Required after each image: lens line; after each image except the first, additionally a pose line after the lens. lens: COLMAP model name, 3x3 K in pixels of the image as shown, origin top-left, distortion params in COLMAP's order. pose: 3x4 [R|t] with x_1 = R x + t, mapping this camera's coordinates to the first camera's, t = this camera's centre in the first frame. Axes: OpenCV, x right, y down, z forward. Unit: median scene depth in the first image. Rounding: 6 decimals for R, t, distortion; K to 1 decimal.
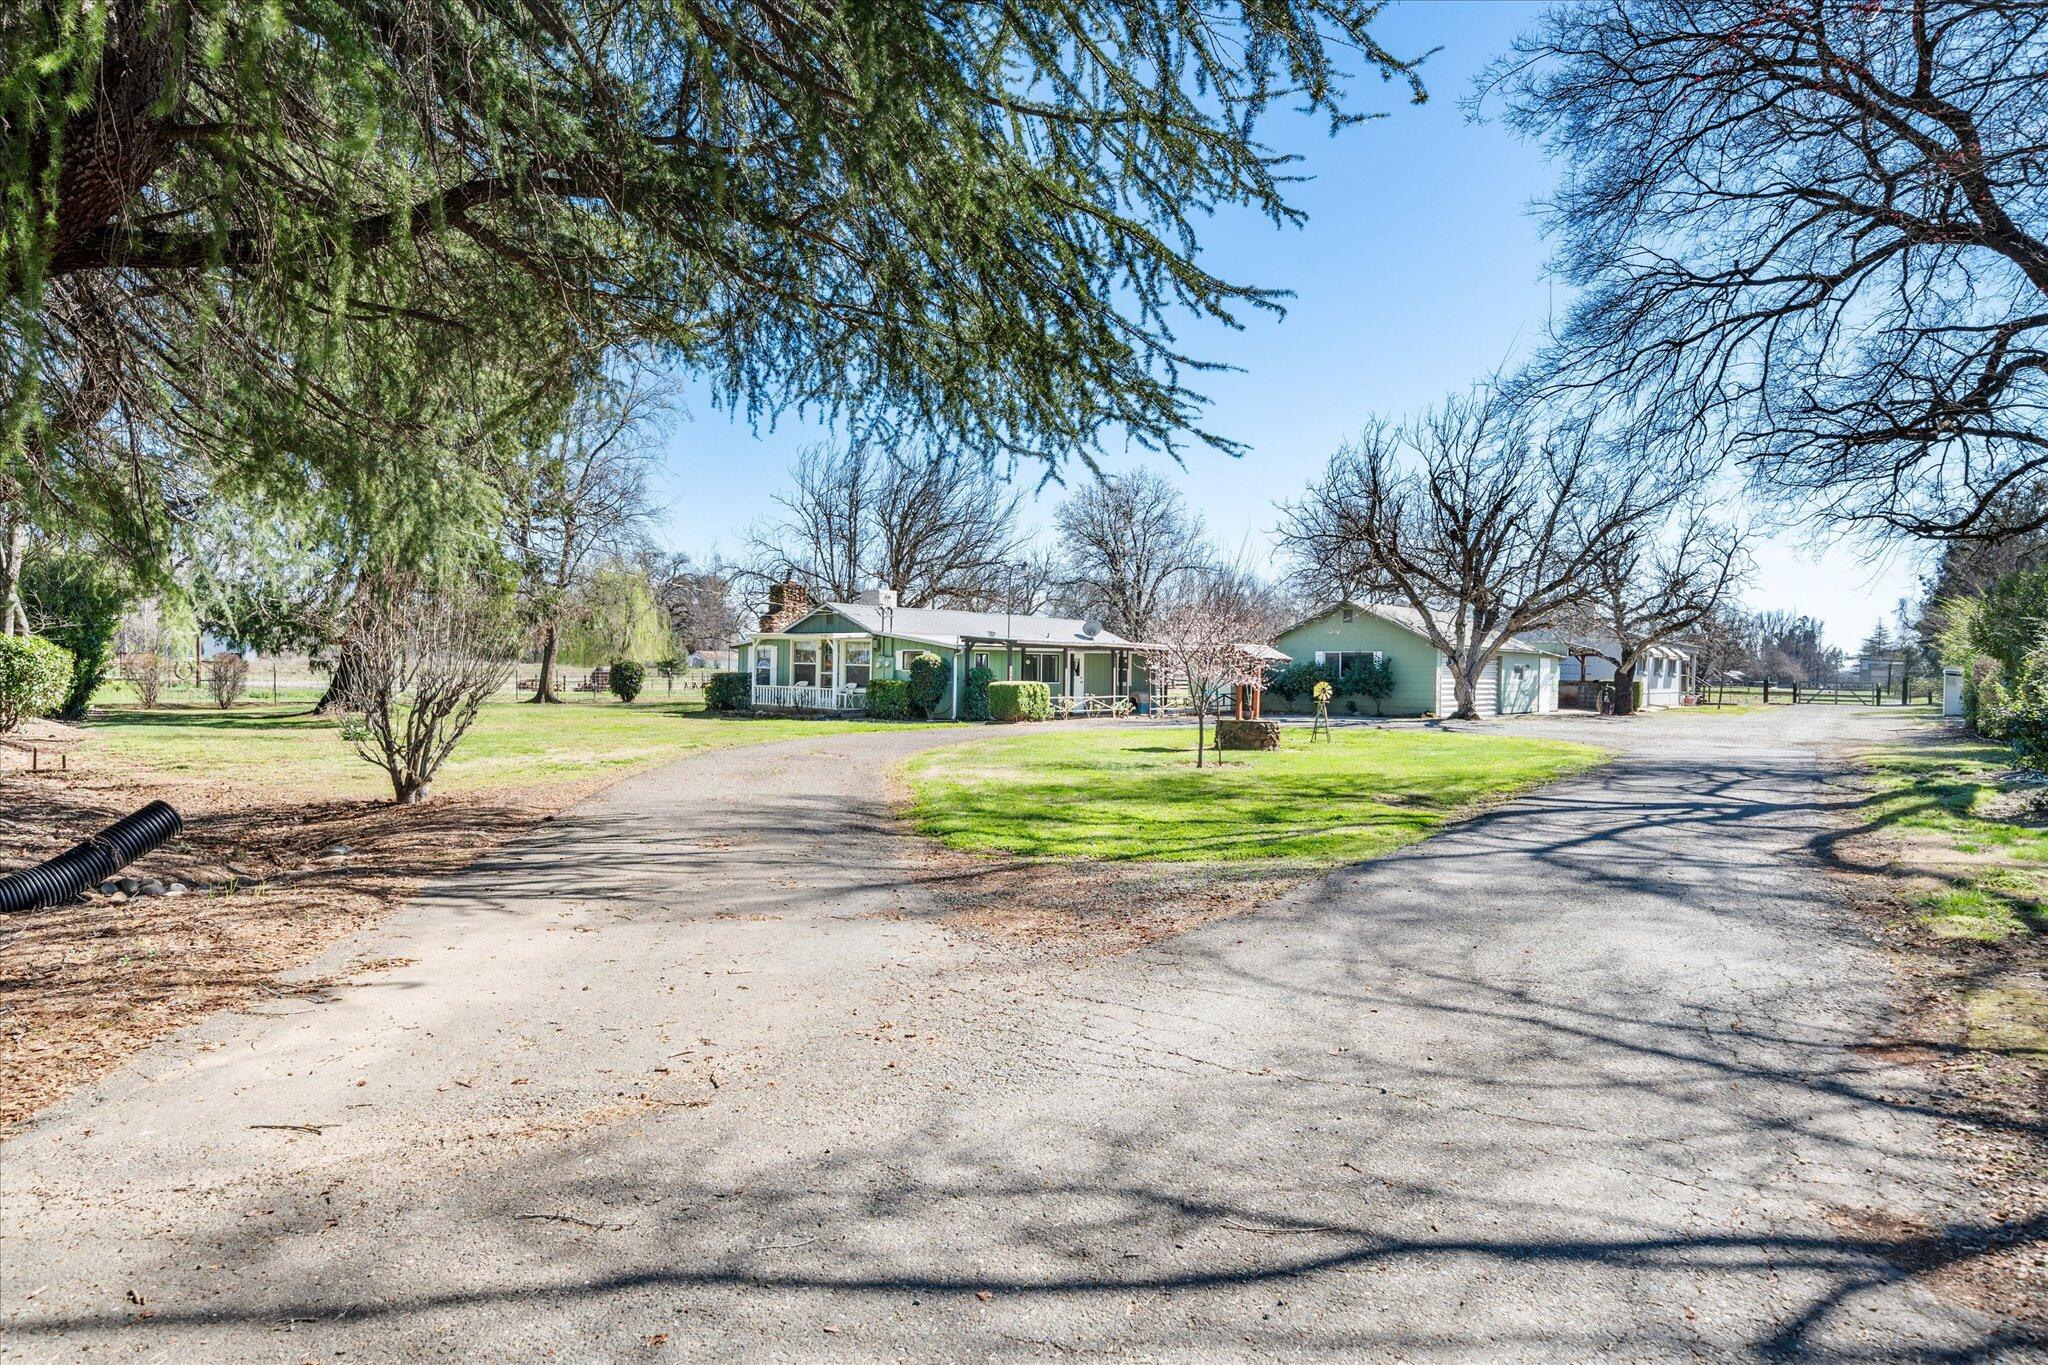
lens RADIAL K [[1544.3, 0, 1024.0], [0, 1544.3, 682.5], [0, 0, 1]] dist [0.078407, -0.093222]
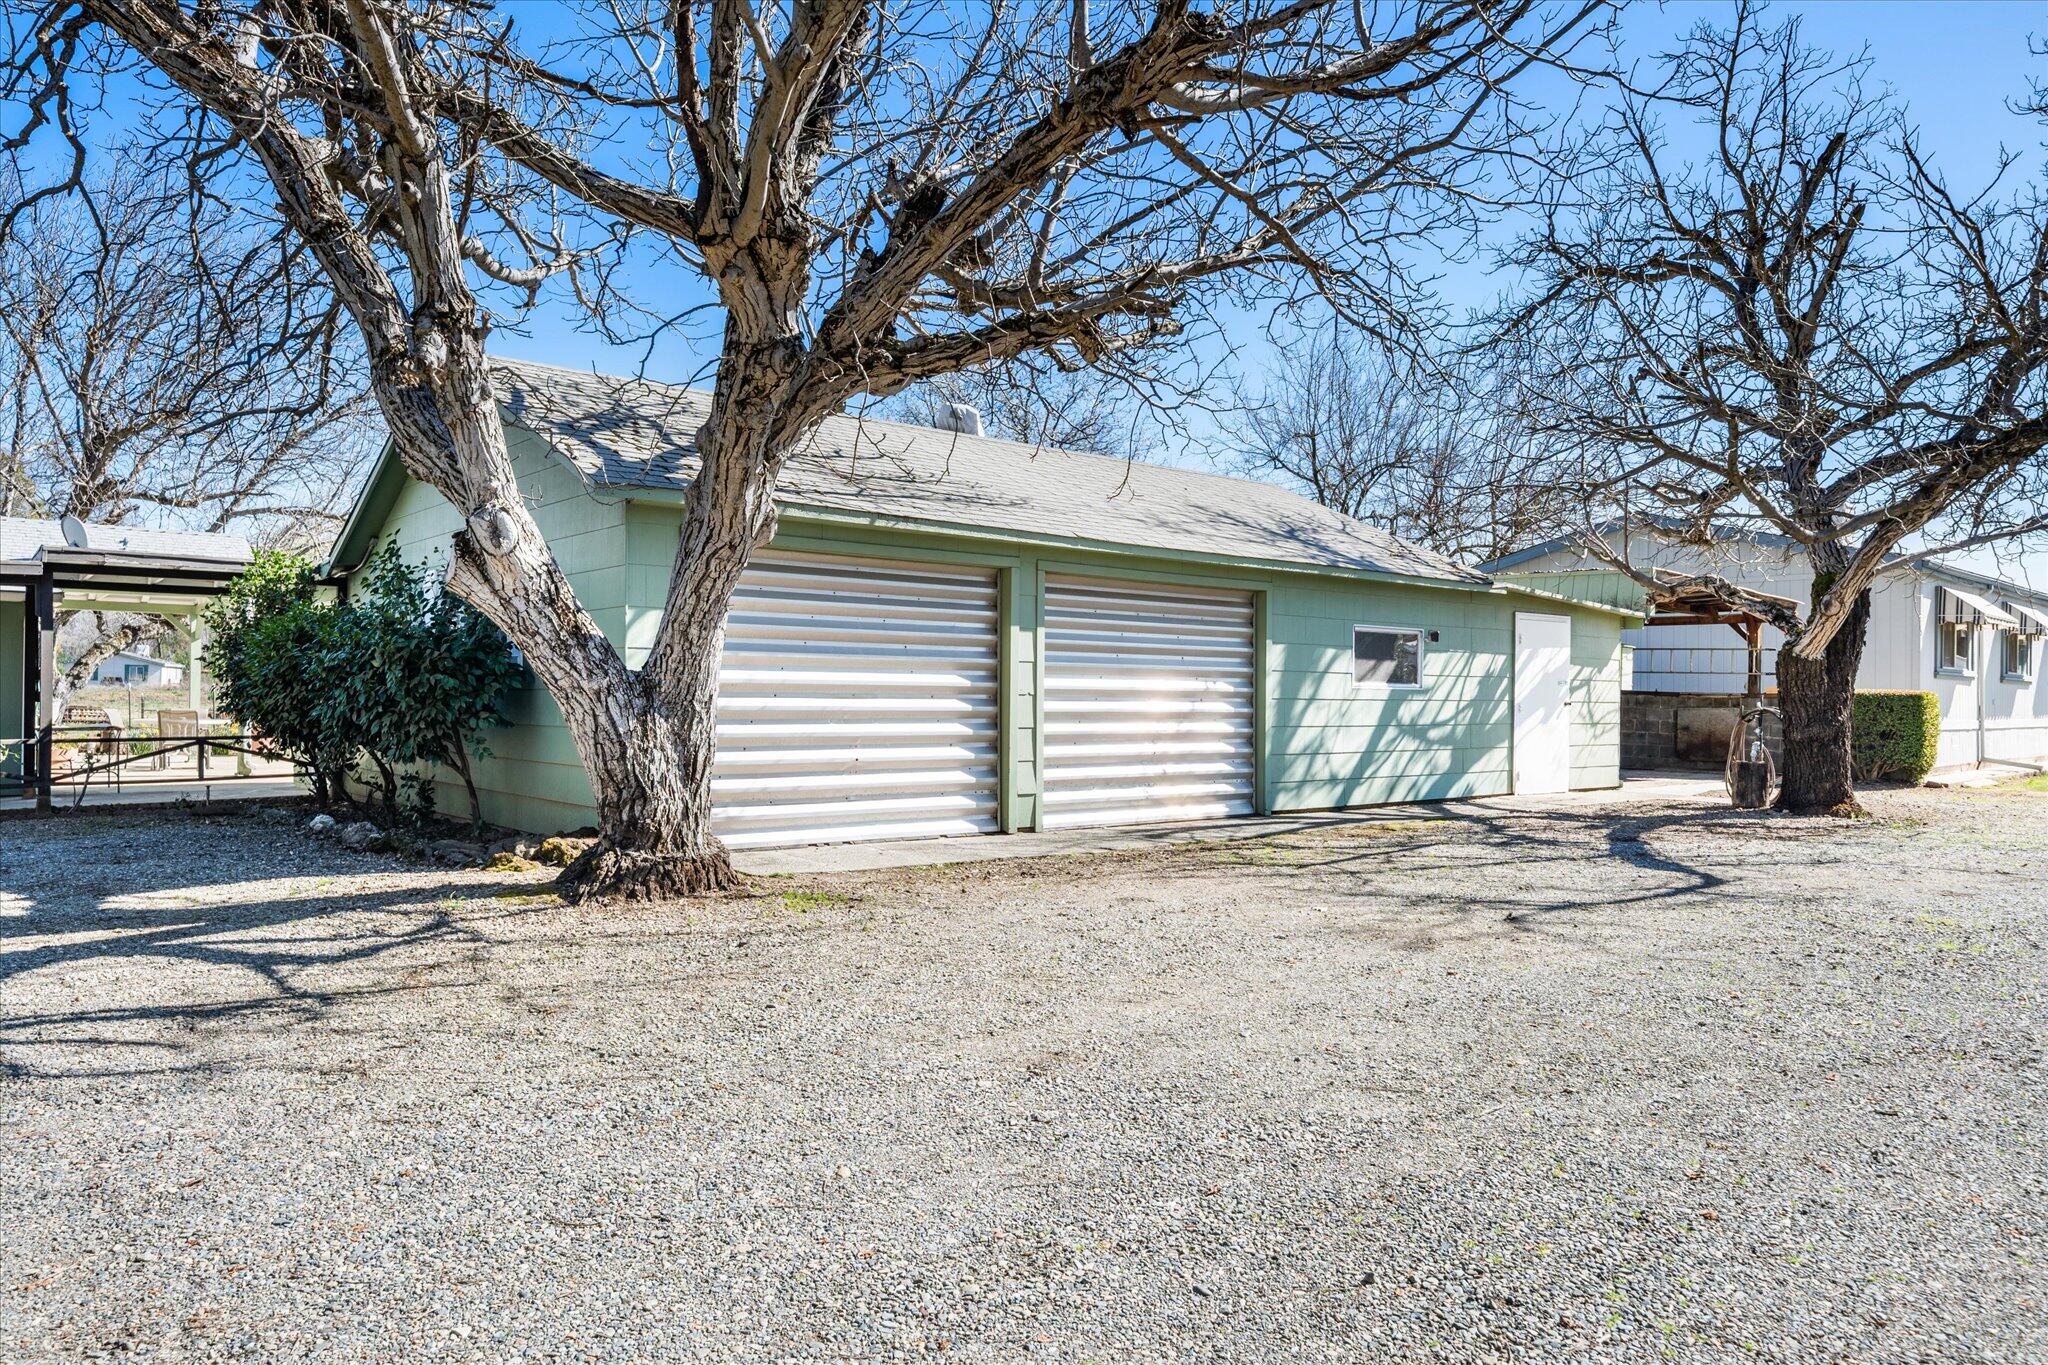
lens RADIAL K [[1544.3, 0, 1024.0], [0, 1544.3, 682.5], [0, 0, 1]] dist [0.078407, -0.093222]
pose [[0.977631, -0.016432, -0.209687, 0.304635], [0.010559, 0.999521, -0.029096, 0.004955], [0.210064, 0.026231, 0.977336, 0.698924]]
